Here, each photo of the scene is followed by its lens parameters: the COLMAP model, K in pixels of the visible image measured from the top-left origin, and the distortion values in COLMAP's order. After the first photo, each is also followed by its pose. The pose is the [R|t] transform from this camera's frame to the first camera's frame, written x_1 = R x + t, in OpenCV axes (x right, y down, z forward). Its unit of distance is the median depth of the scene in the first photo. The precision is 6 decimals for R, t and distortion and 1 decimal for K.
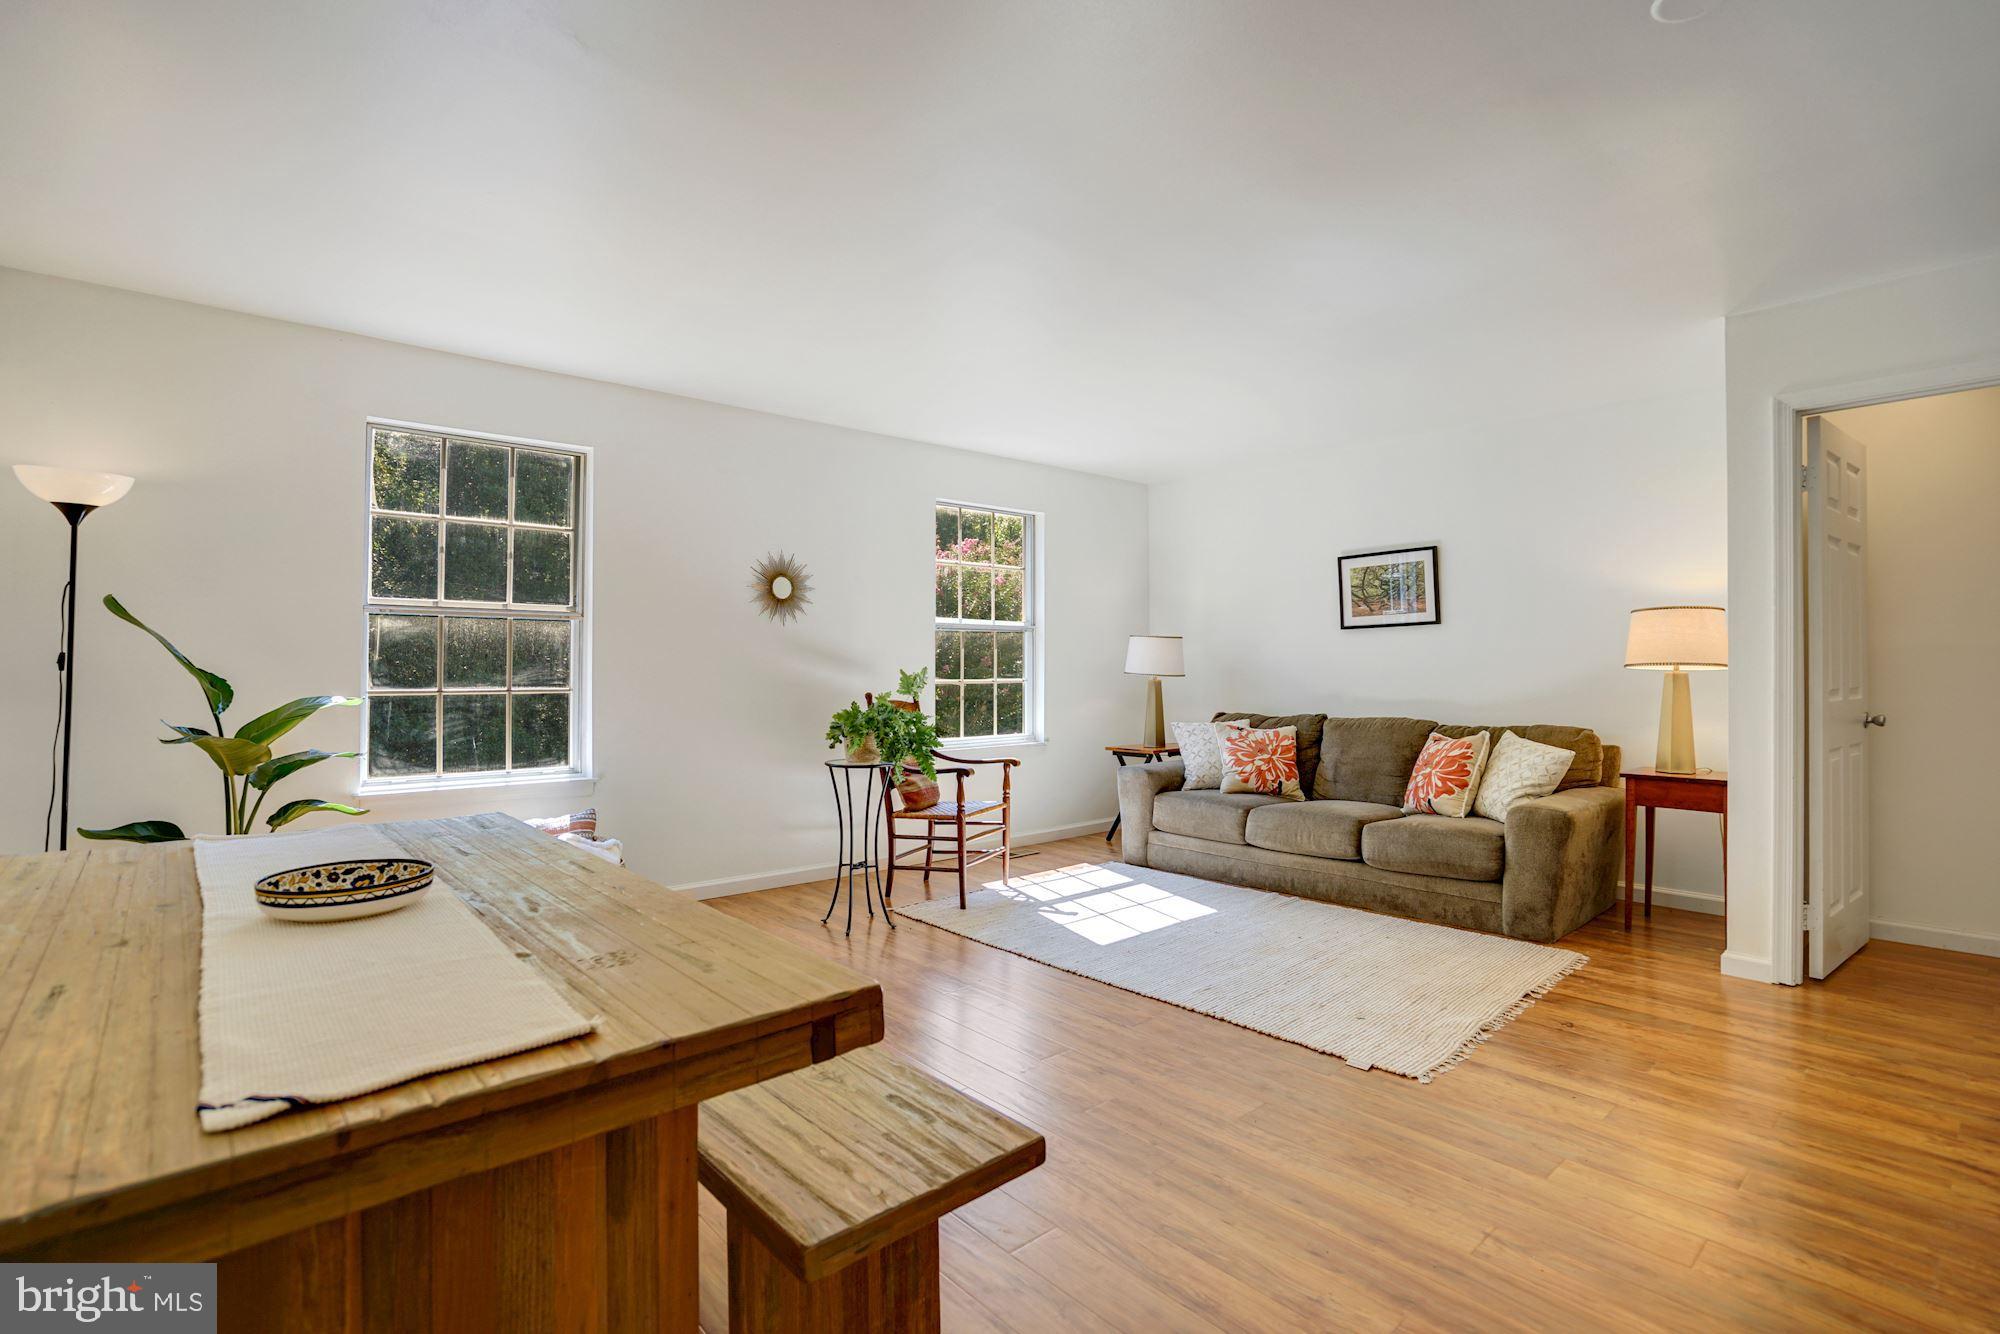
lens RADIAL K [[939.7, 0, 1002.1], [0, 939.7, 647.4], [0, 0, 1]] dist [-0.024304, 0.009977]
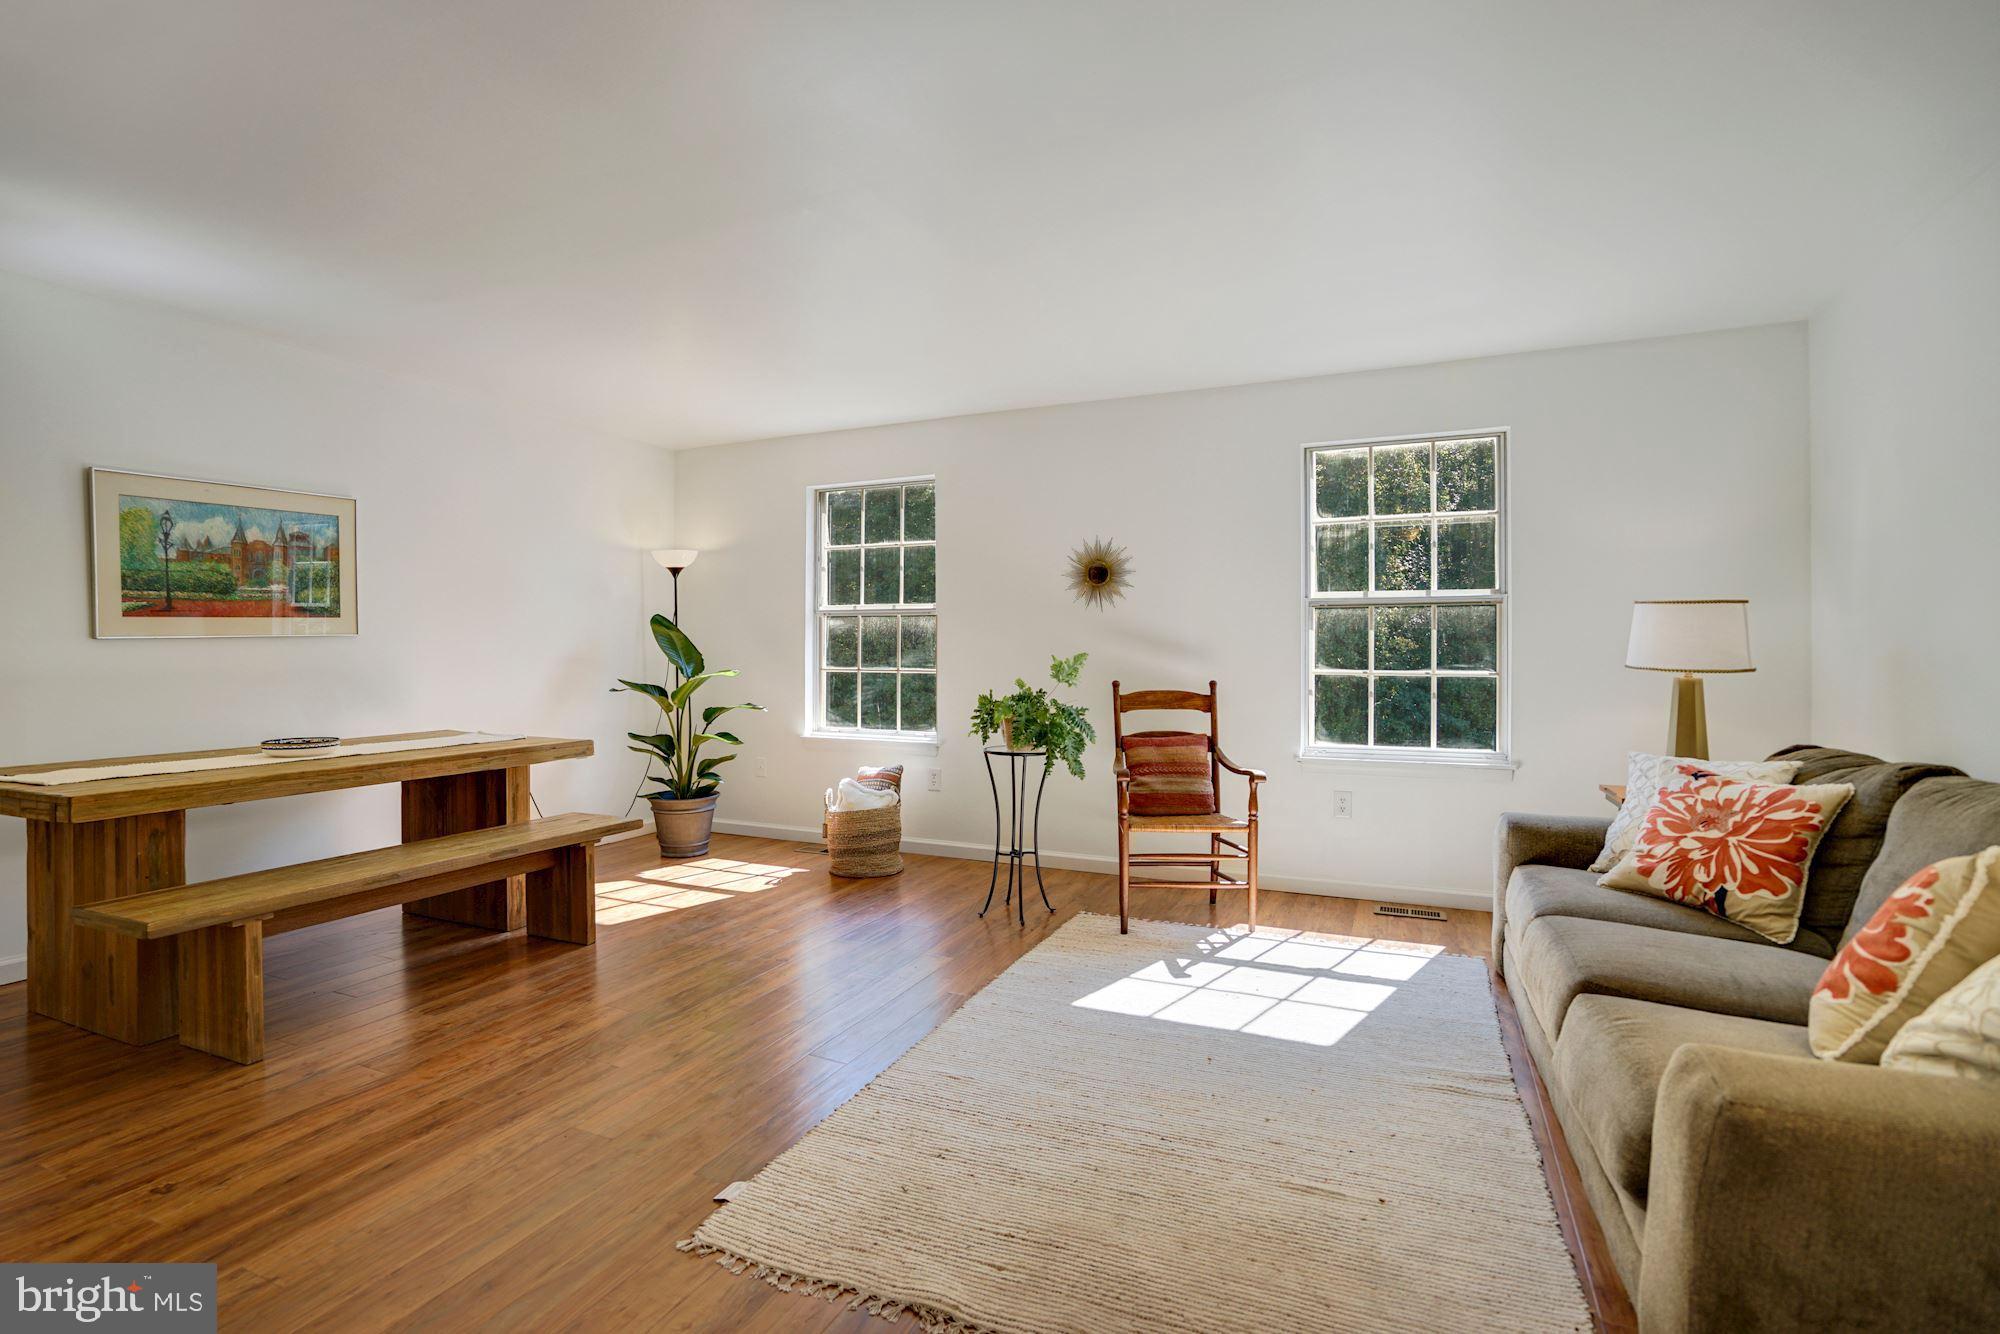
lens RADIAL K [[939.7, 0, 1014.1], [0, 939.7, 662.7], [0, 0, 1]] dist [-0.024304, 0.009977]
pose [[0.412115, 0.010701, -0.911069, 0.744282], [0.014570, 0.999726, 0.018333, 0.013316], [0.911015, -0.020830, 0.411846, 0.590726]]
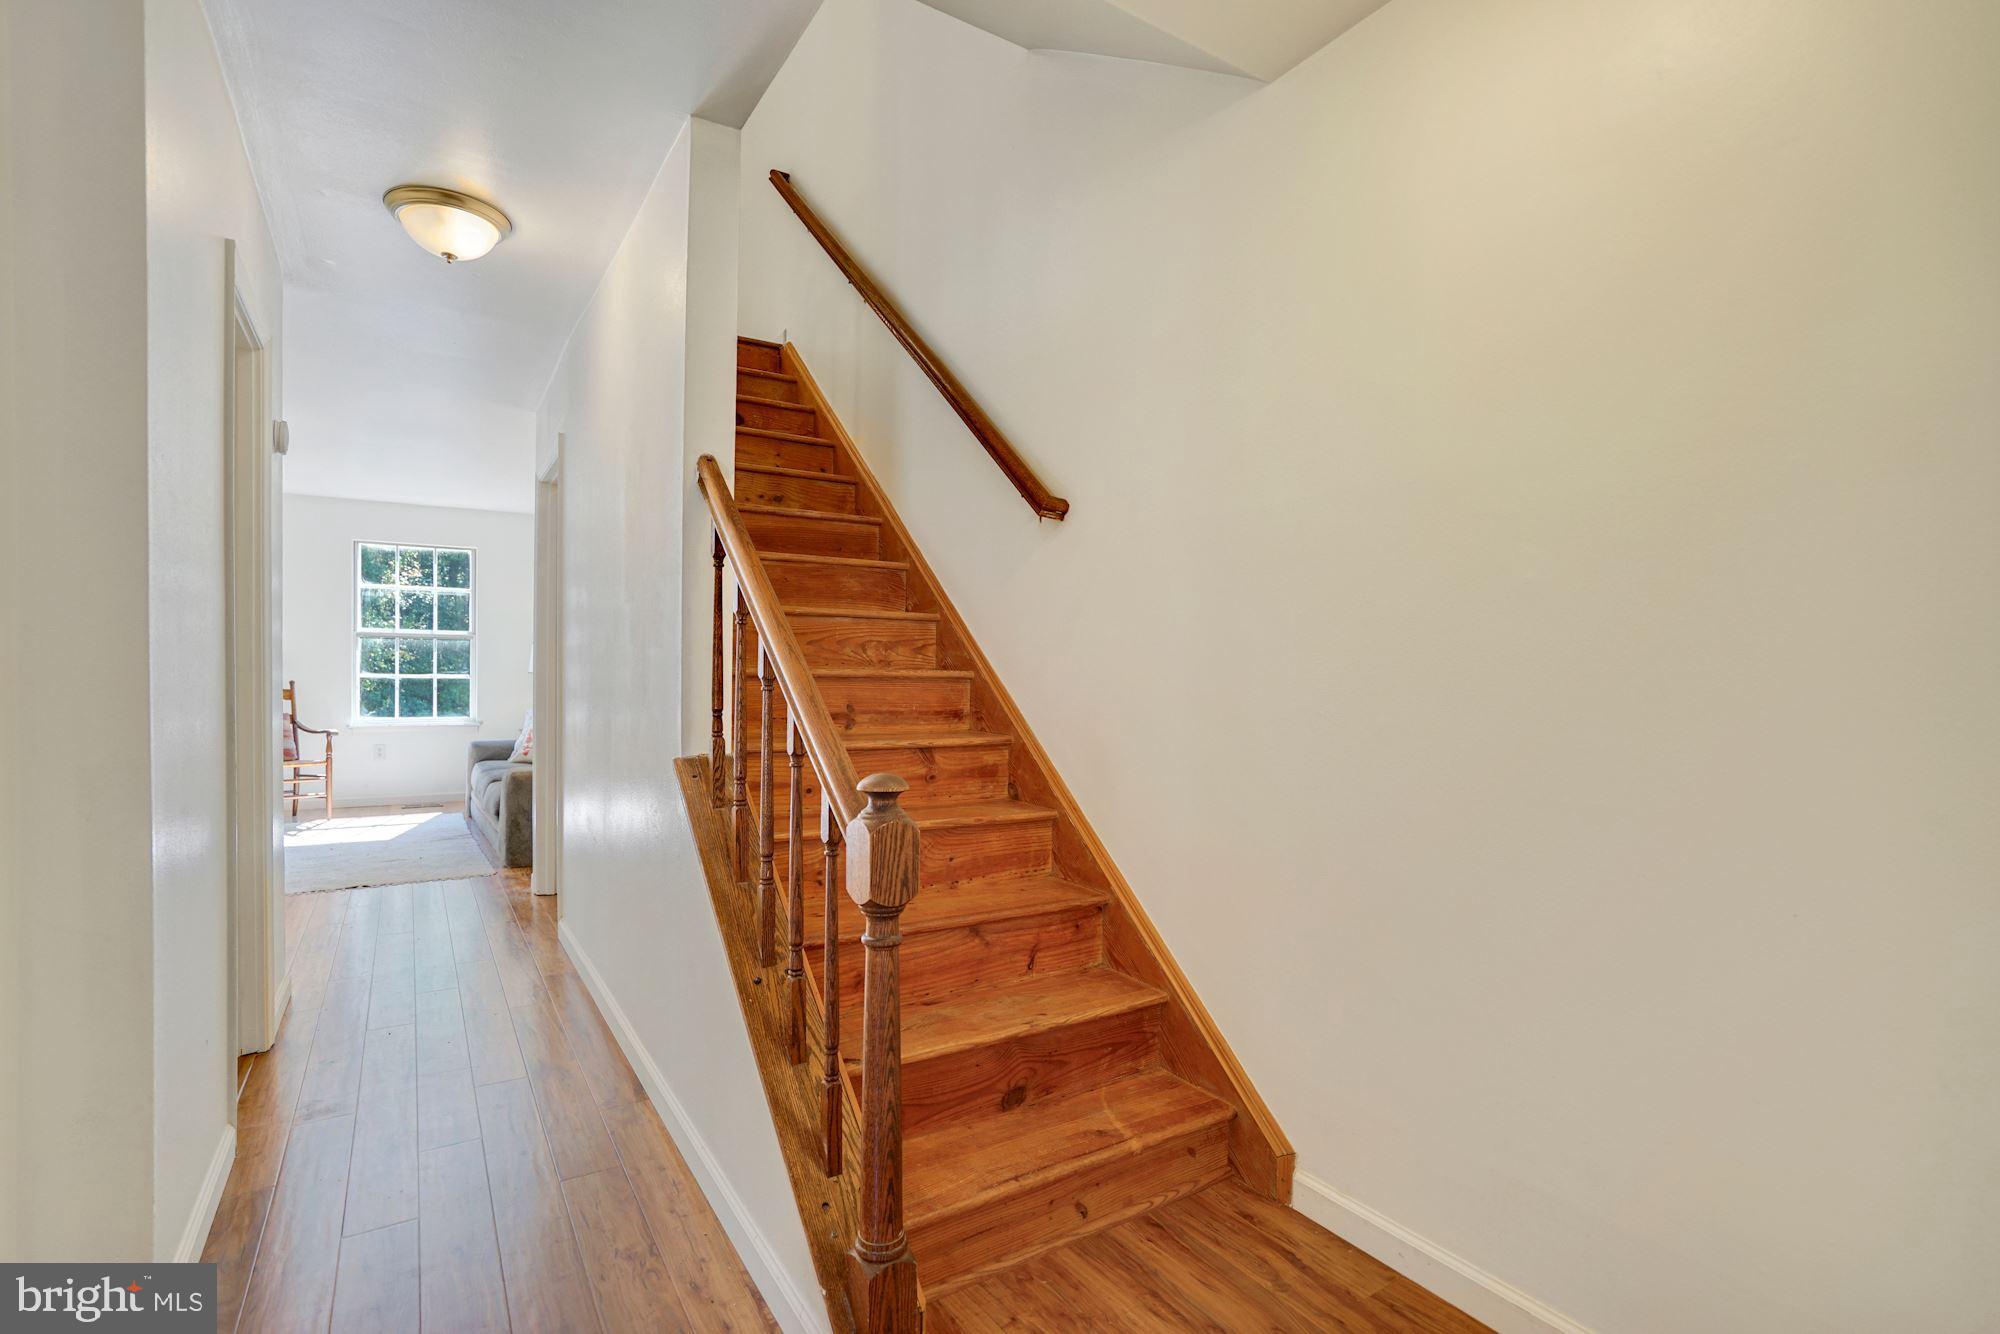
lens RADIAL K [[939.7, 0, 988.7], [0, 939.7, 674.2], [0, 0, 1]] dist [-0.024304, 0.009977]
pose [[0.983195, 0.012764, -0.182112, 1.432357], [-0.008854, 0.999713, 0.022267, -0.004908], [0.182344, -0.020281, 0.983026, -0.204482]]
